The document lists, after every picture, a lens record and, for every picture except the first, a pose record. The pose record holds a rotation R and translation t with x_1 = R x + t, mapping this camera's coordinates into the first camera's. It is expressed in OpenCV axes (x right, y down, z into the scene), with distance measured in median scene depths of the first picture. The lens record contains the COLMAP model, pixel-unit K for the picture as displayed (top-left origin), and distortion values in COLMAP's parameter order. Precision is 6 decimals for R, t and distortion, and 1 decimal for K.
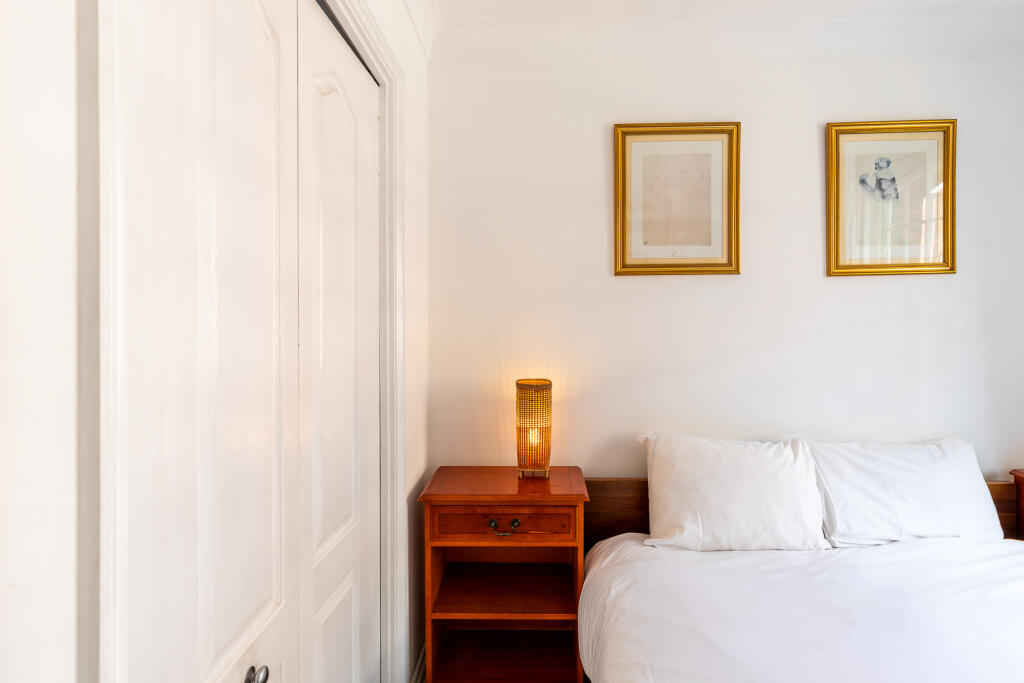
lens RADIAL K [[467.6, 0, 524.8], [0, 467.6, 337.9], [0, 0, 1]] dist [0.007721, -0.002258]
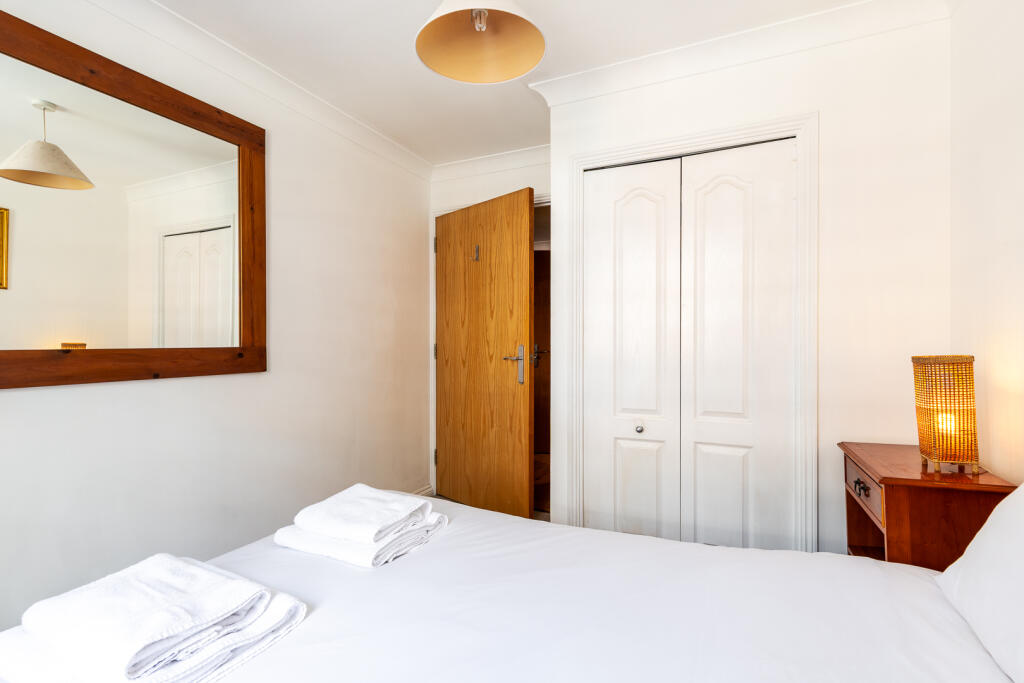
lens RADIAL K [[467.6, 0, 508.8], [0, 467.6, 340.9], [0, 0, 1]] dist [0.007721, -0.002258]
pose [[-0.391983, -0.010837, -0.919909, 1.039274], [0.004532, 0.999896, -0.013710, 0.064901], [0.919961, -0.009543, -0.391893, 0.573437]]
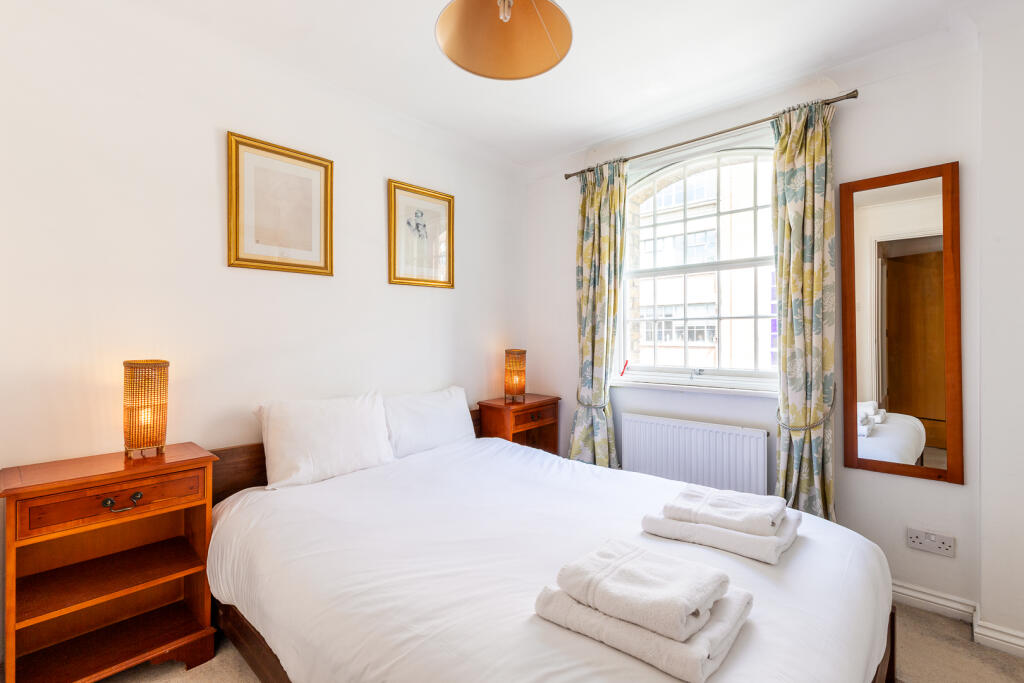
lens RADIAL K [[467.6, 0, 505.9], [0, 467.6, 340.7], [0, 0, 1]] dist [0.007721, -0.002258]
pose [[0.661018, -0.005480, 0.750350, -0.212944], [-0.001521, 0.999961, 0.008643, 0.034076], [-0.750368, -0.006855, 0.660985, -0.242870]]
